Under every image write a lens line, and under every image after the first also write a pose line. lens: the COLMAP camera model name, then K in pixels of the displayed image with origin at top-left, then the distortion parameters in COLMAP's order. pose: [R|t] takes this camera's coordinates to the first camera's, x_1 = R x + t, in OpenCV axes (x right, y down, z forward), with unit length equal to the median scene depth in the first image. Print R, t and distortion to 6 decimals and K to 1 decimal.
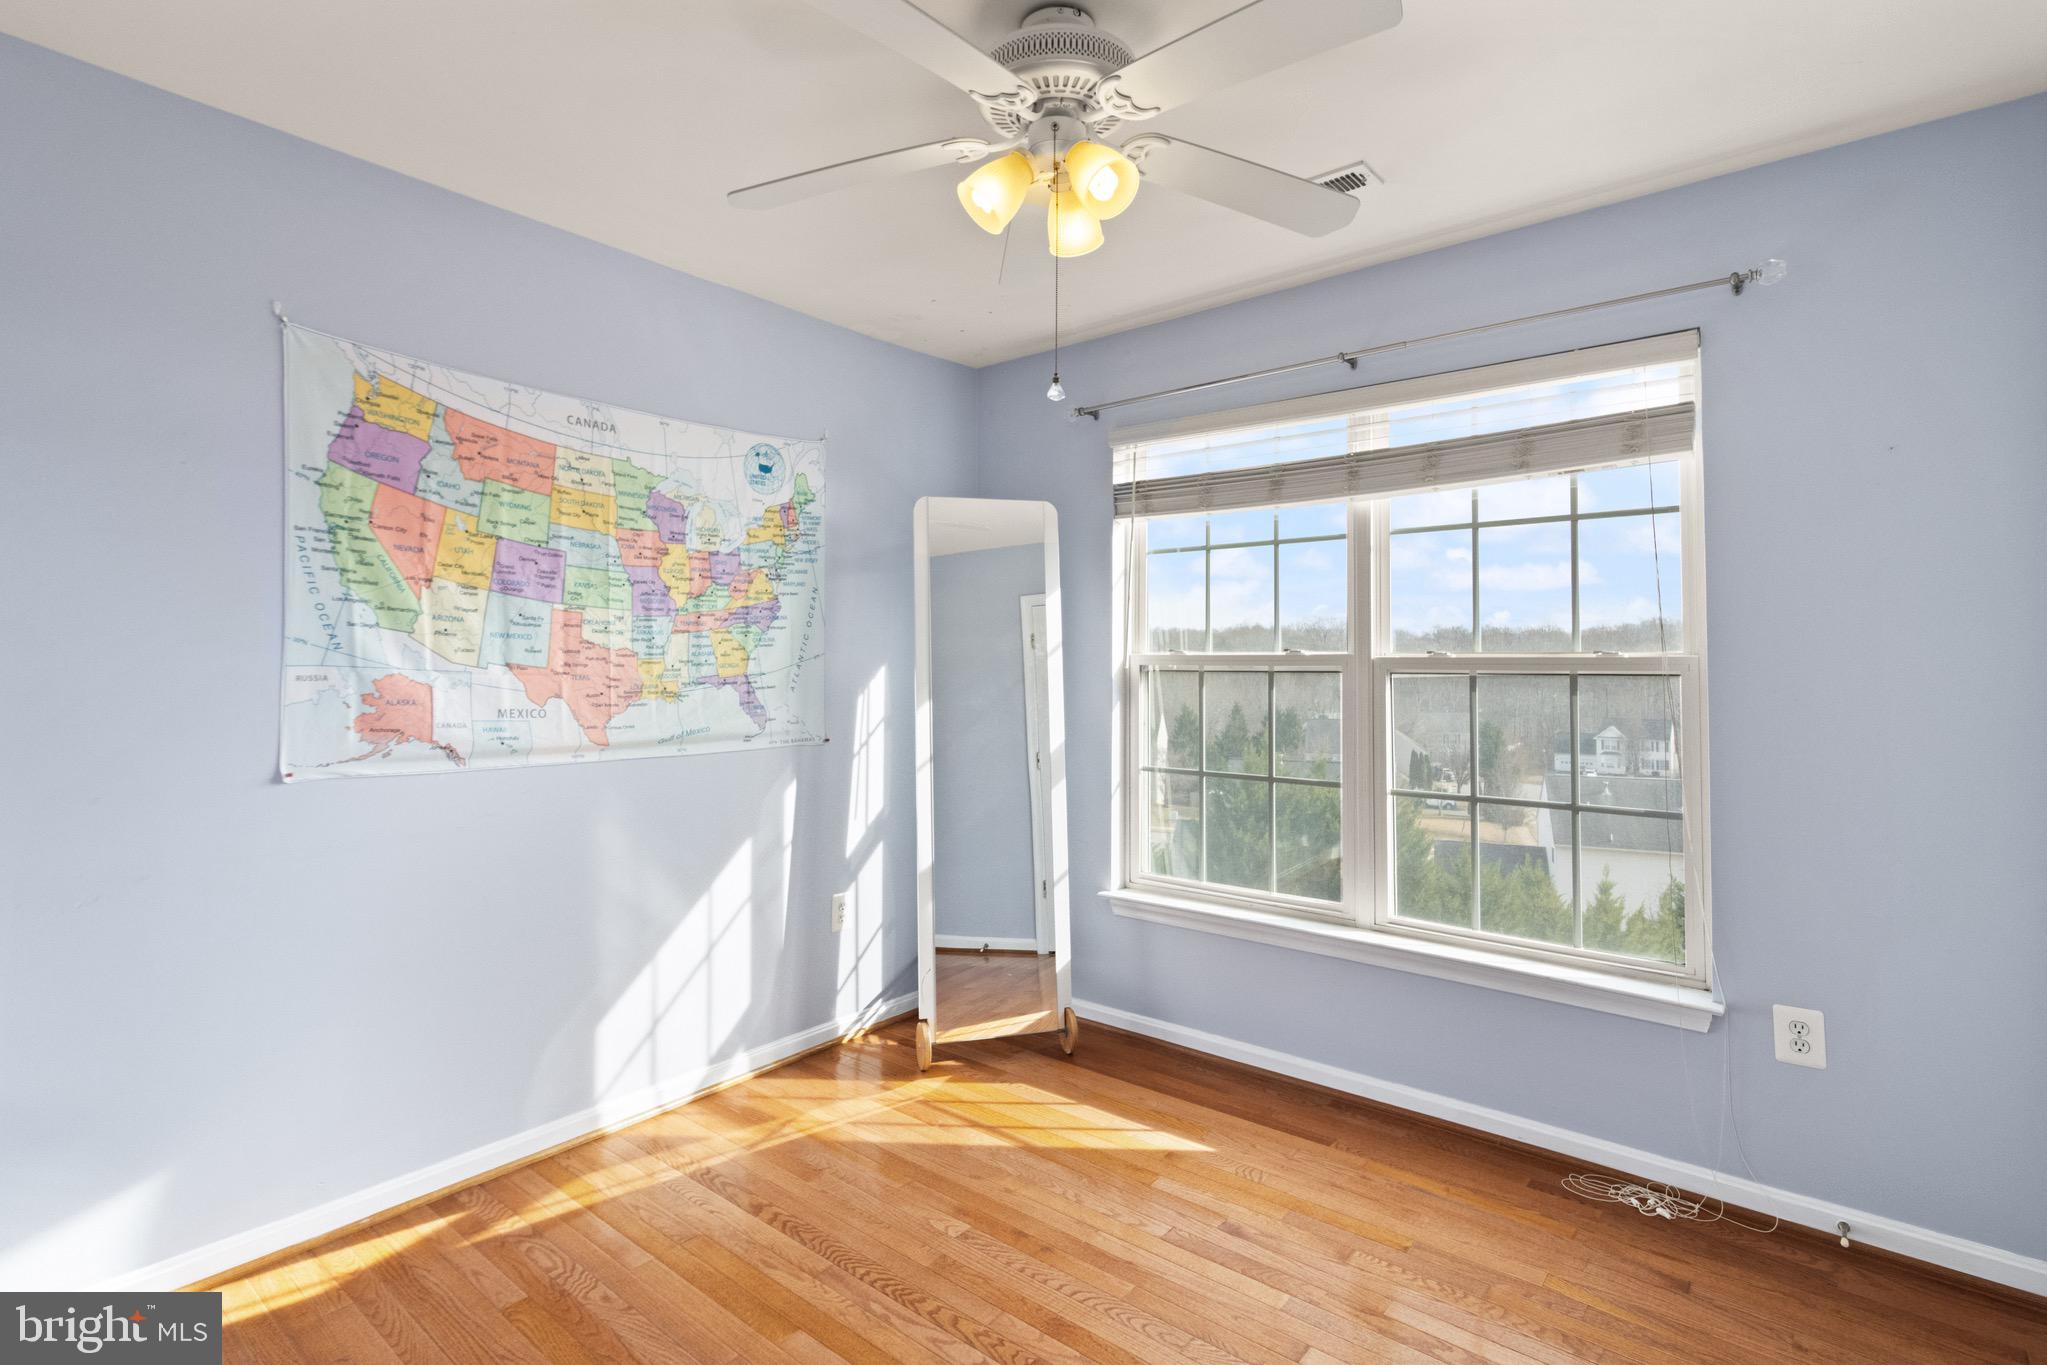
lens RADIAL K [[980.8, 0, 996.8], [0, 980.8, 629.7], [0, 0, 1]] dist [0.002170, 0.000199]
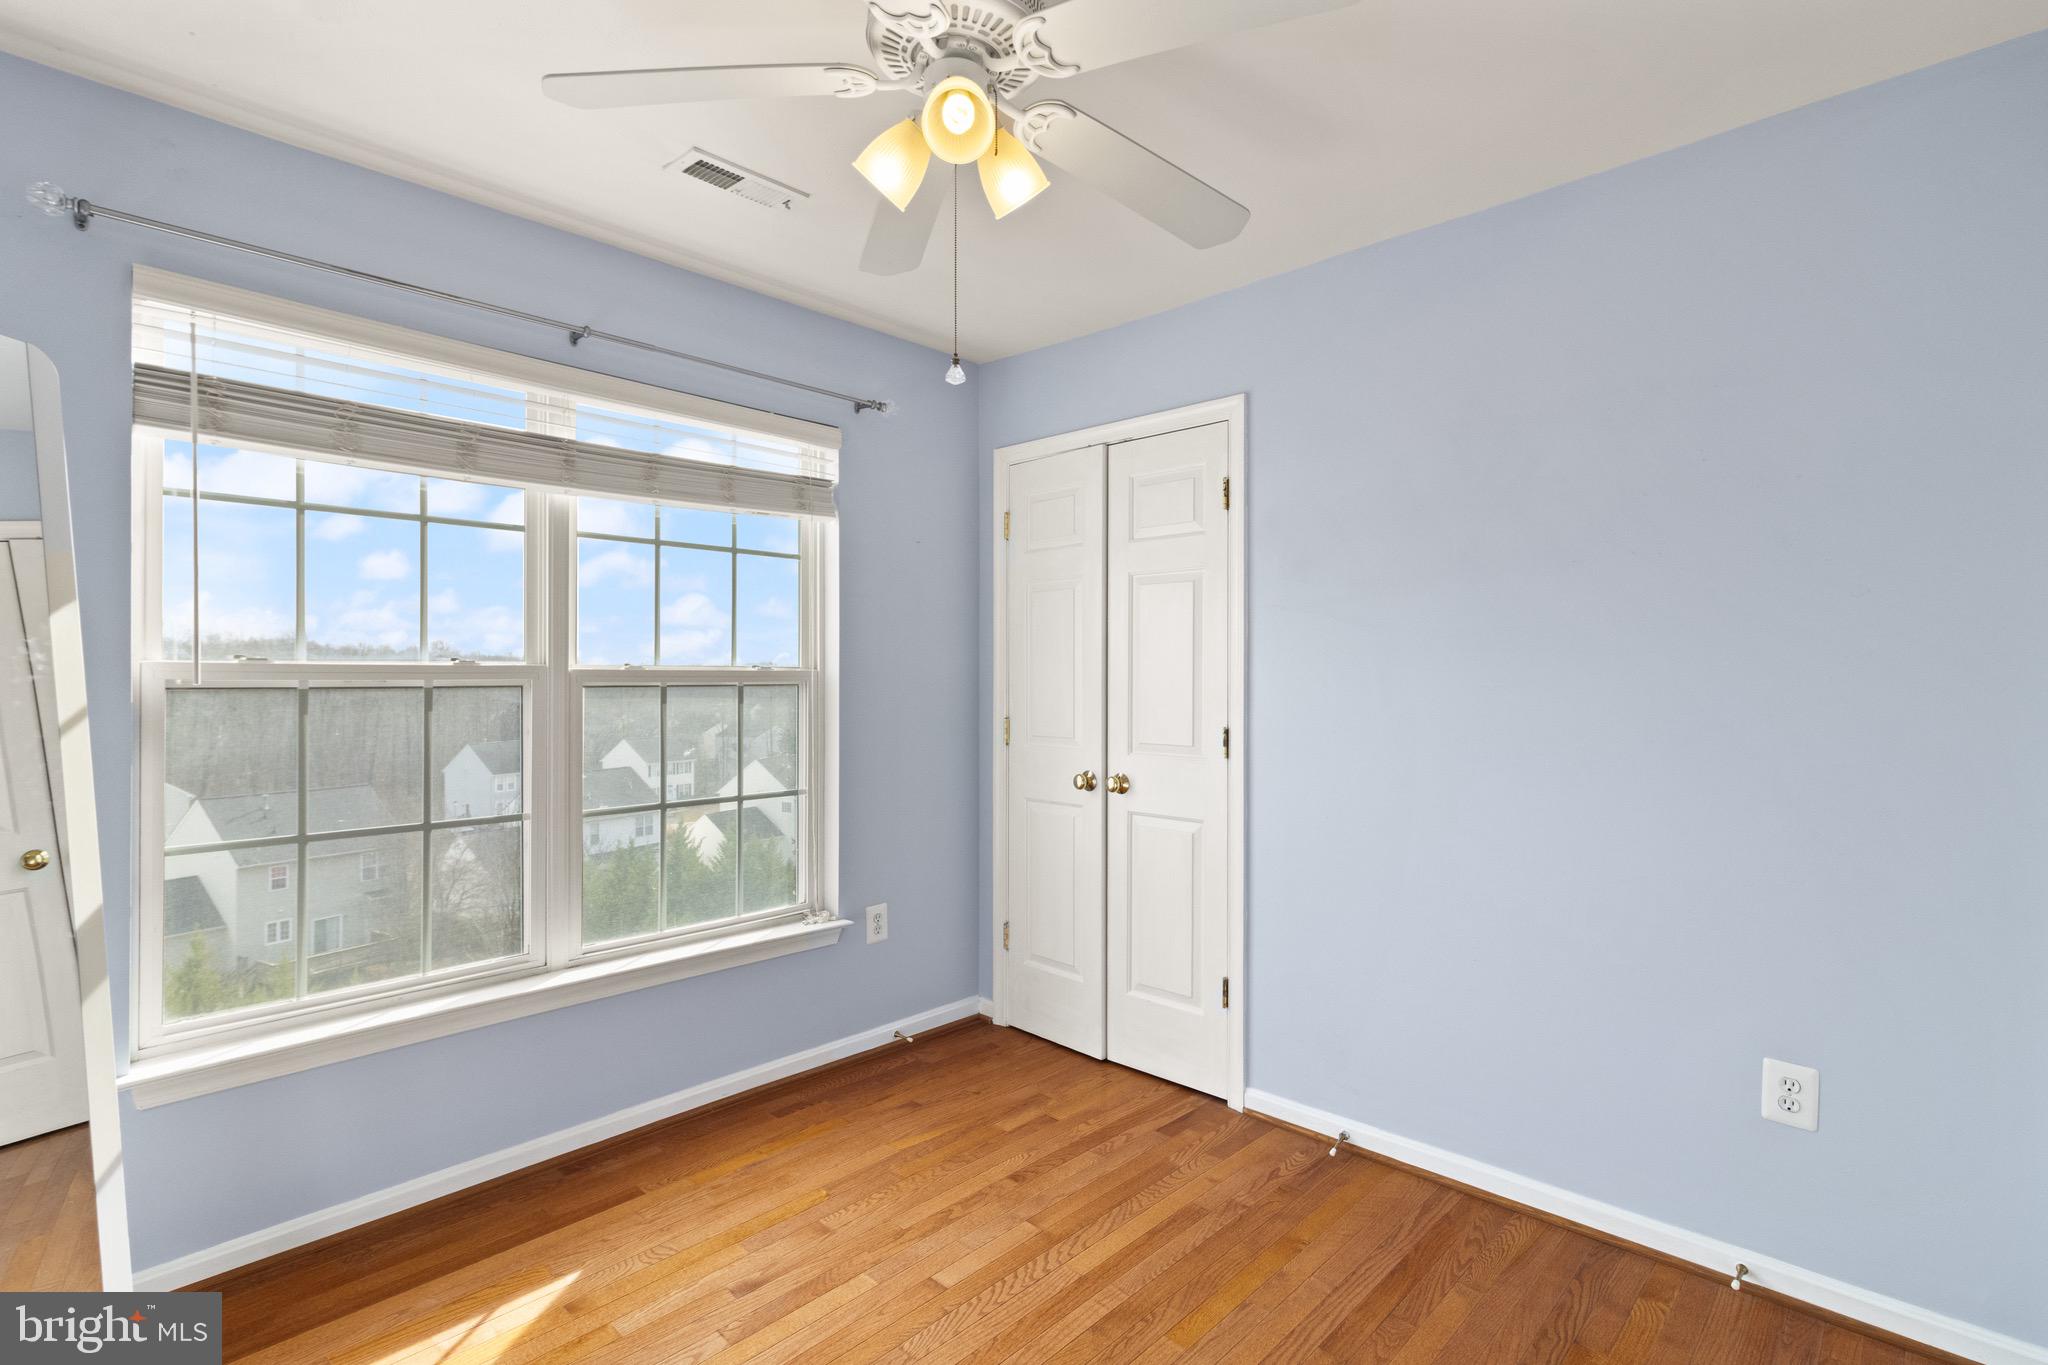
lens RADIAL K [[978.2, 0, 1026.0], [0, 978.2, 673.4], [0, 0, 1]] dist [0.003403, 0.000888]
pose [[0.051823, 0.002589, 0.998653, -0.561149], [-0.033065, 0.999453, -0.000875, 0.020969], [-0.998109, -0.032975, 0.051881, 0.594443]]
